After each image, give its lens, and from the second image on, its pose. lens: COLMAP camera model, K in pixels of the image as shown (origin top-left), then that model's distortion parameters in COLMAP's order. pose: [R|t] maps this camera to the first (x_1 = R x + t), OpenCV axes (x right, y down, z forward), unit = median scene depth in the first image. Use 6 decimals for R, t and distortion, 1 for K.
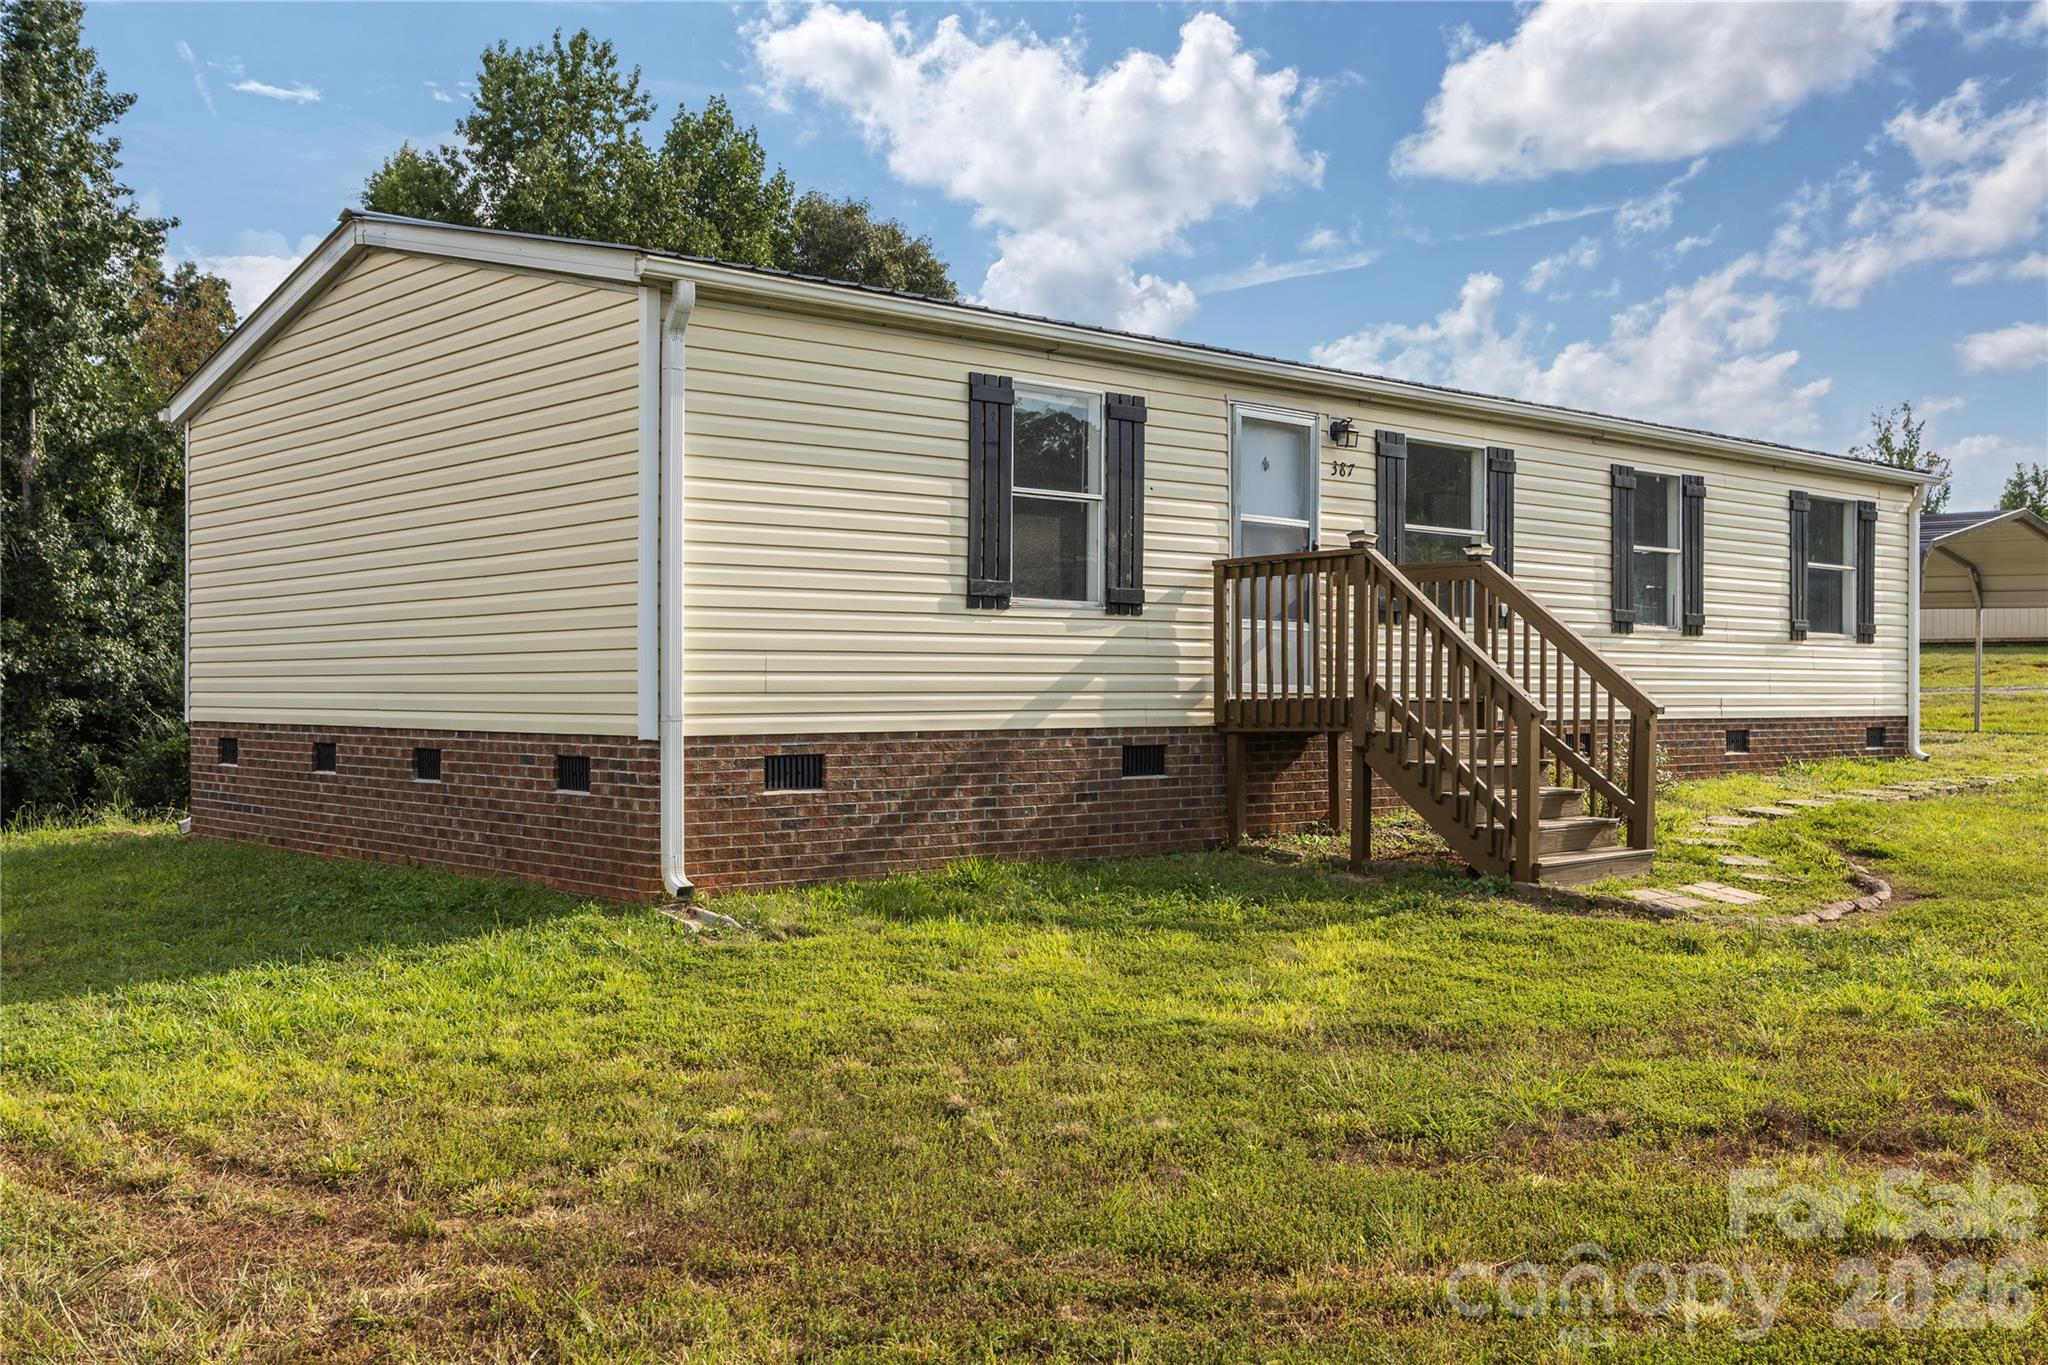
lens RADIAL K [[1982.9, 0, 1030.4], [0, 1982.9, 695.7], [0, 0, 1]] dist [-0.003296, 0.000000]
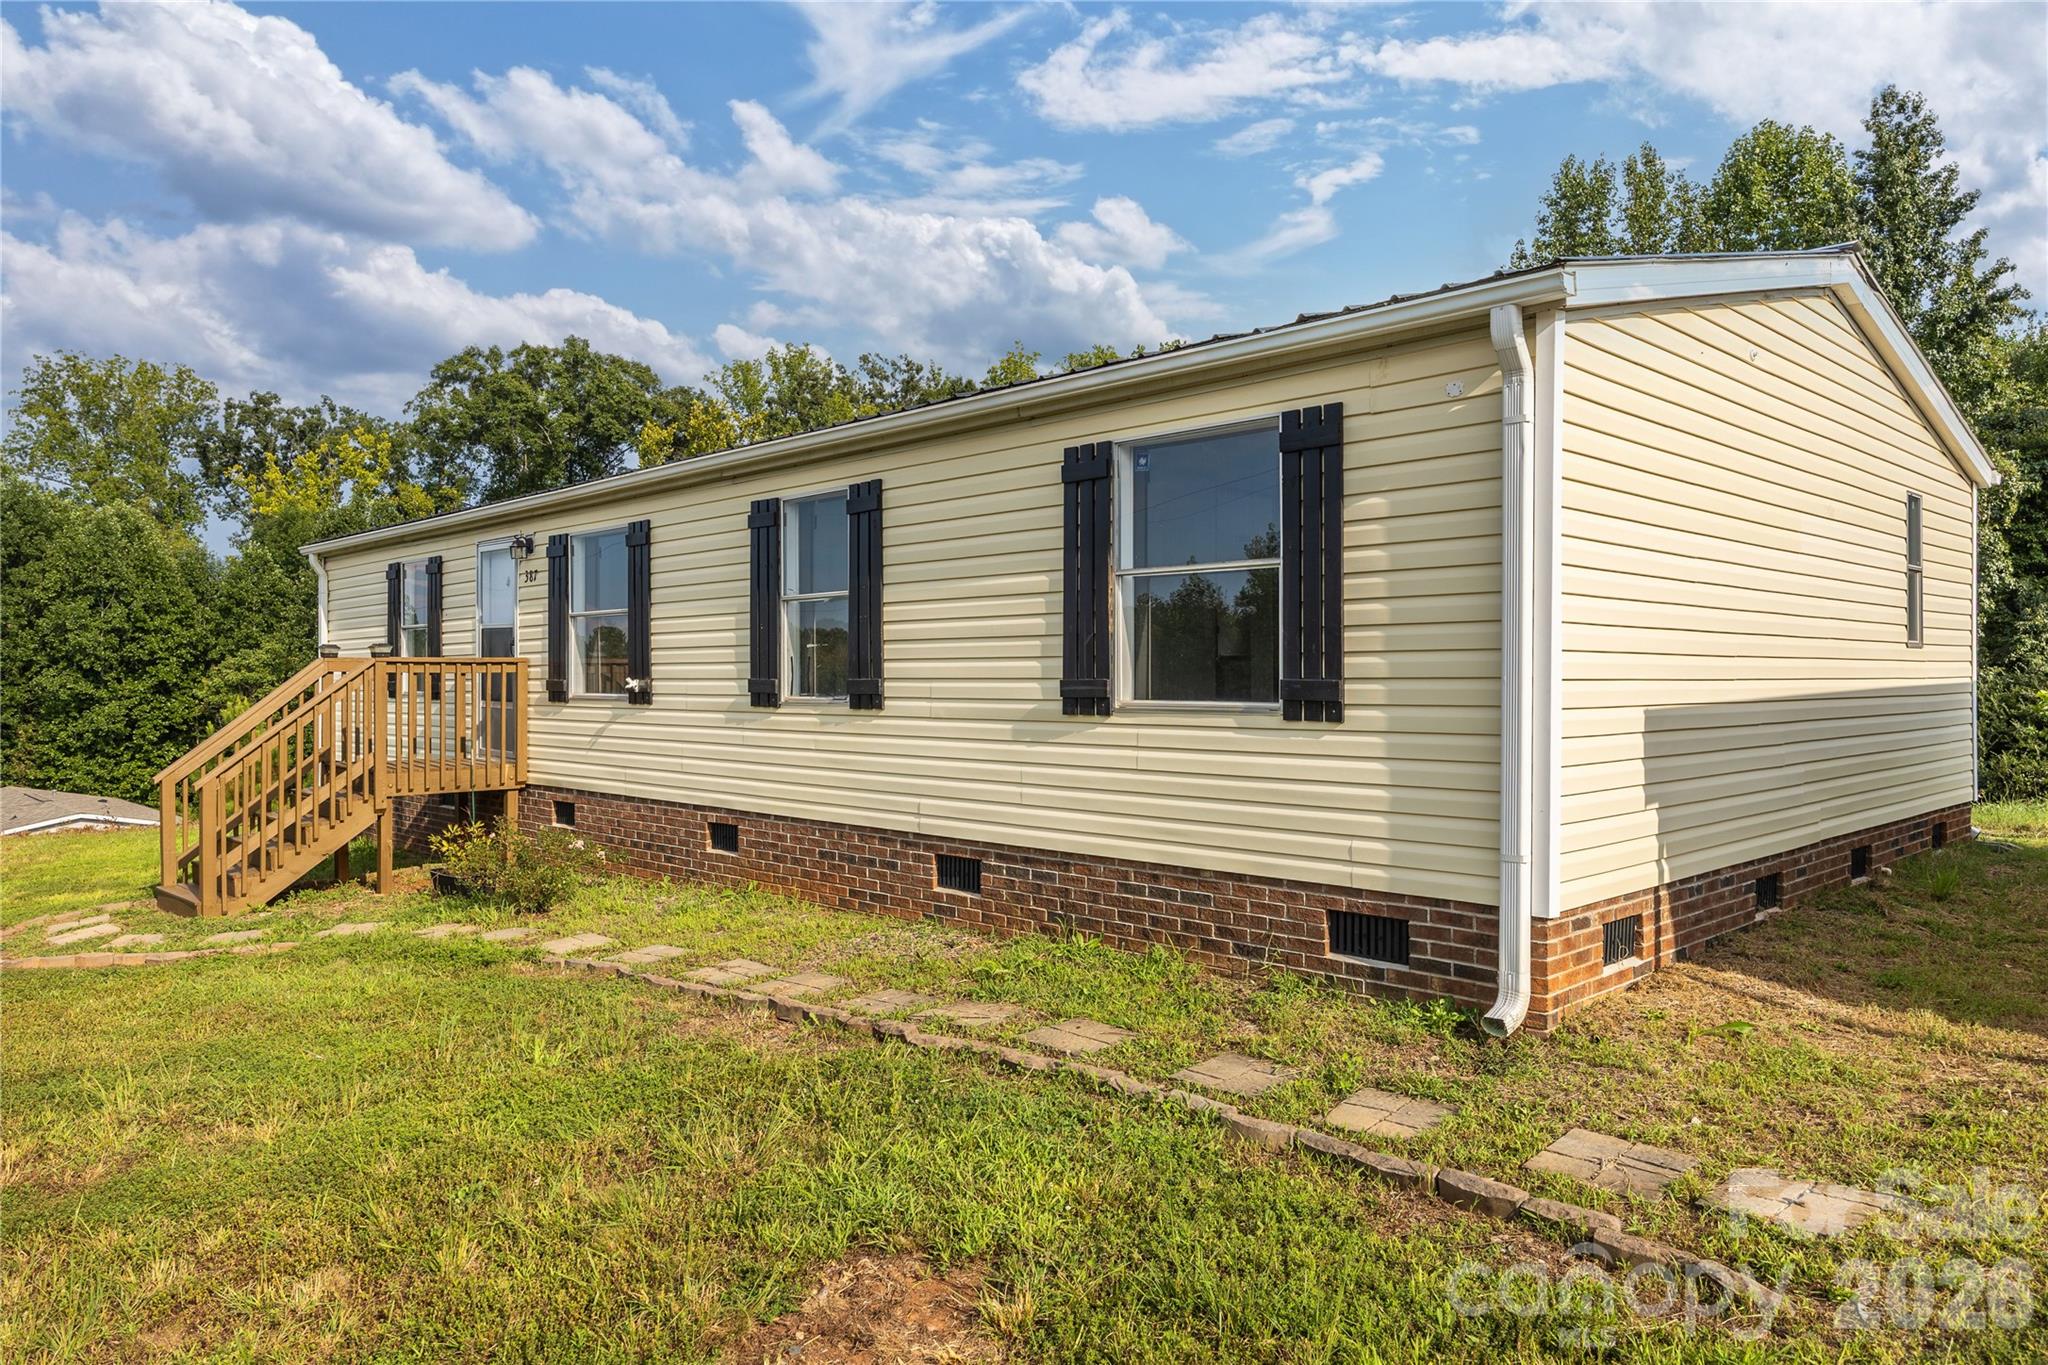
lens RADIAL K [[1374.8, 0, 1015.2], [0, 1374.8, 670.0], [0, 0, 1]] dist [-0.005775, -0.001293]
pose [[0.036755, -0.007692, -0.999295, 1.118139], [-0.001342, 0.999969, -0.007746, -0.054986], [0.999323, 0.001626, 0.036743, 1.397859]]
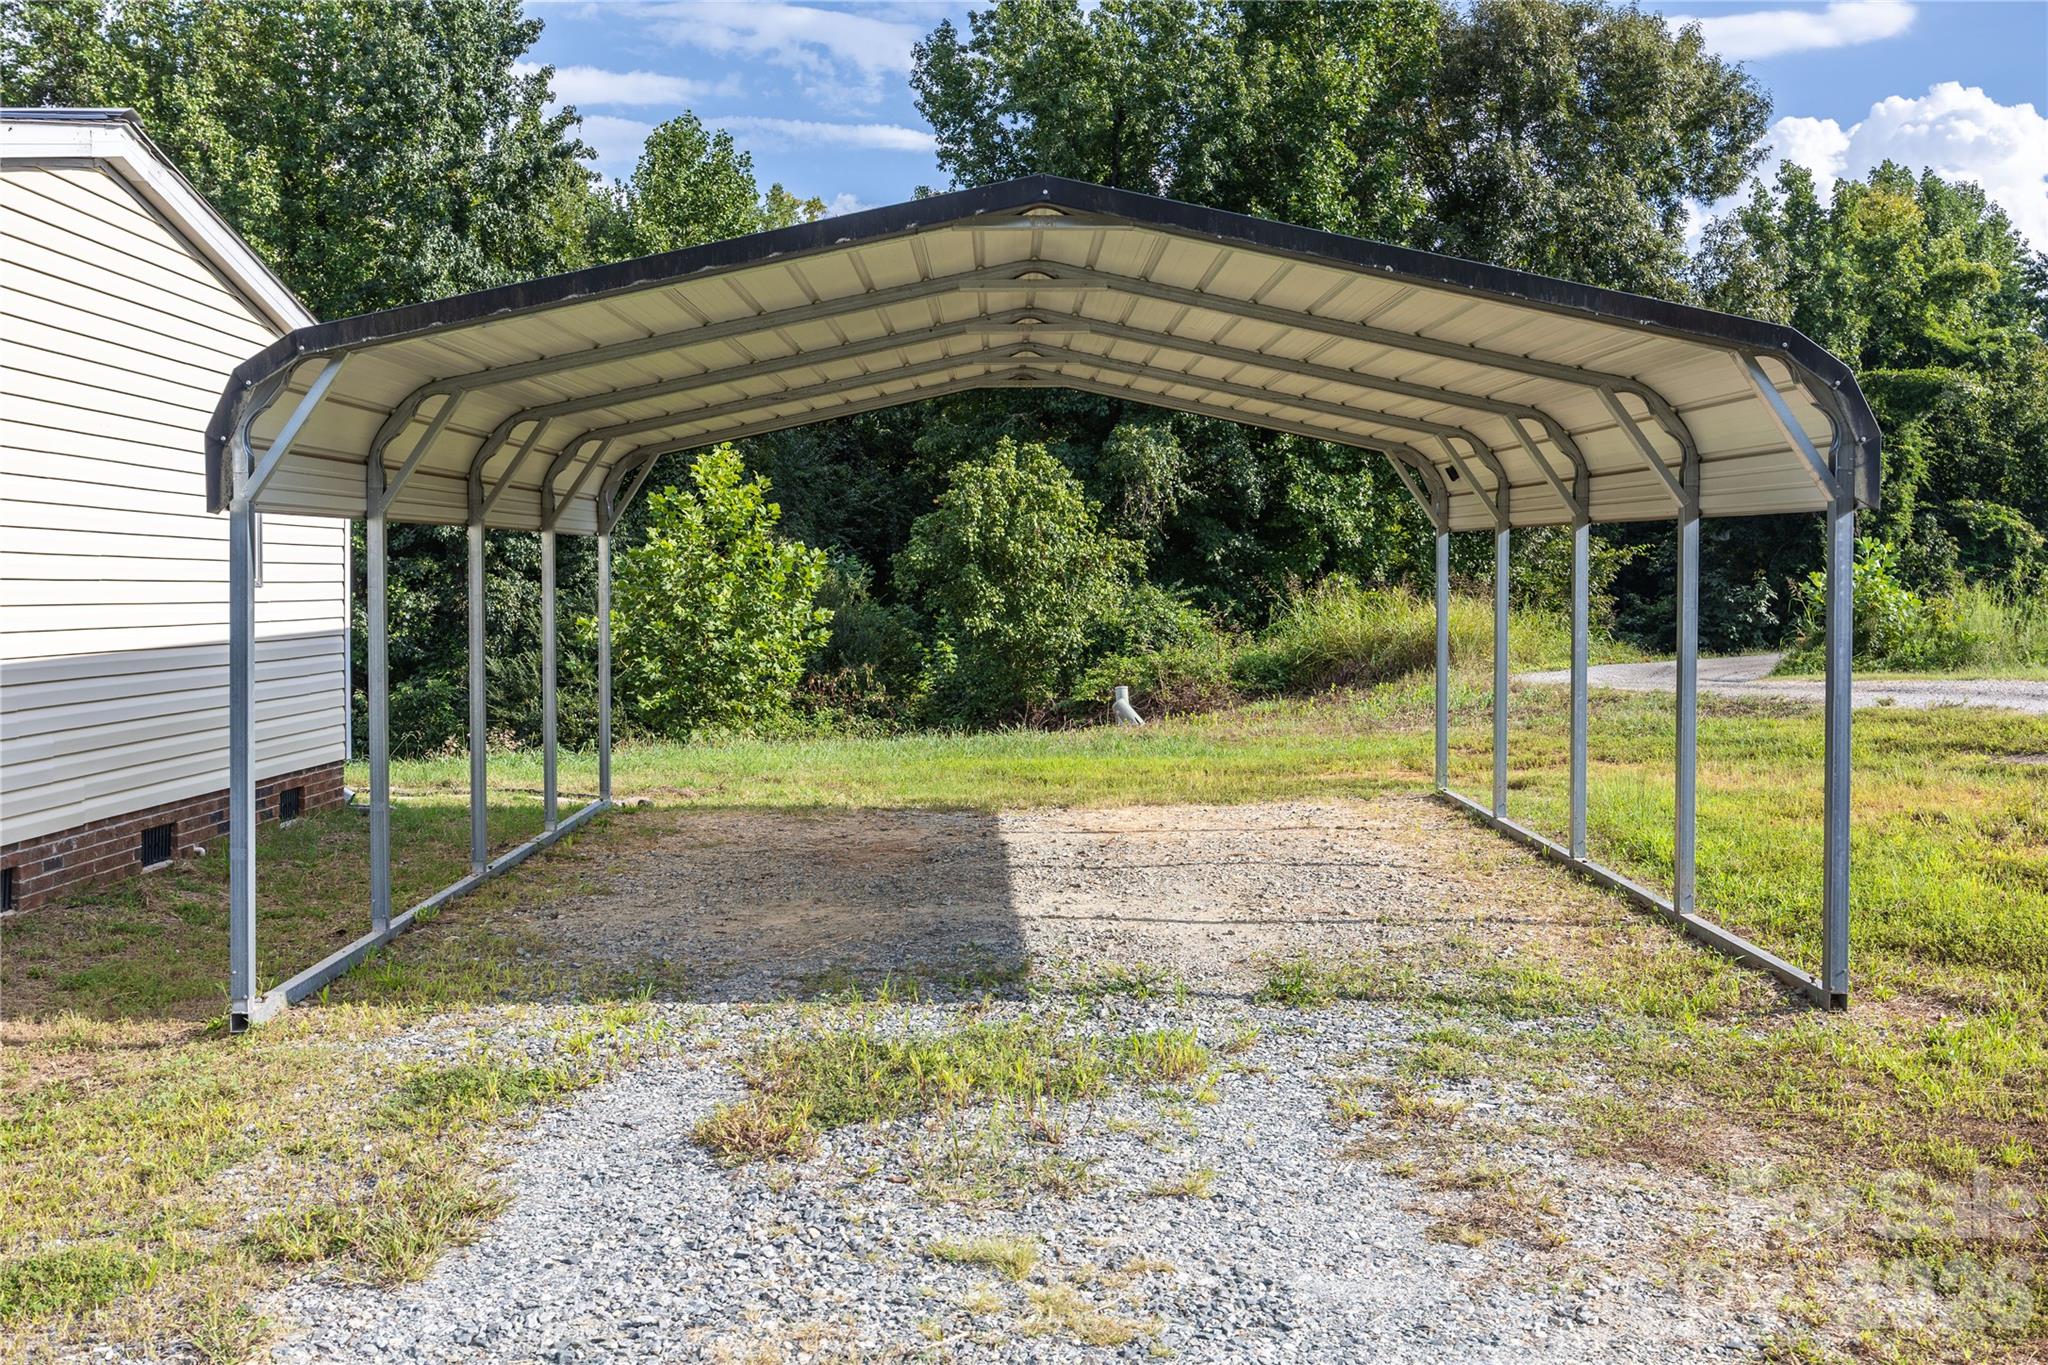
lens RADIAL K [[1982.9, 0, 1038.9], [0, 1982.9, 601.6], [0, 0, 1]] dist [-0.003296, 0.000000]
pose [[0.755628, -0.001688, -0.654999, 1.264370], [0.003378, 0.999993, 0.001319, -0.065946], [0.654992, -0.003209, 0.755629, 1.454698]]
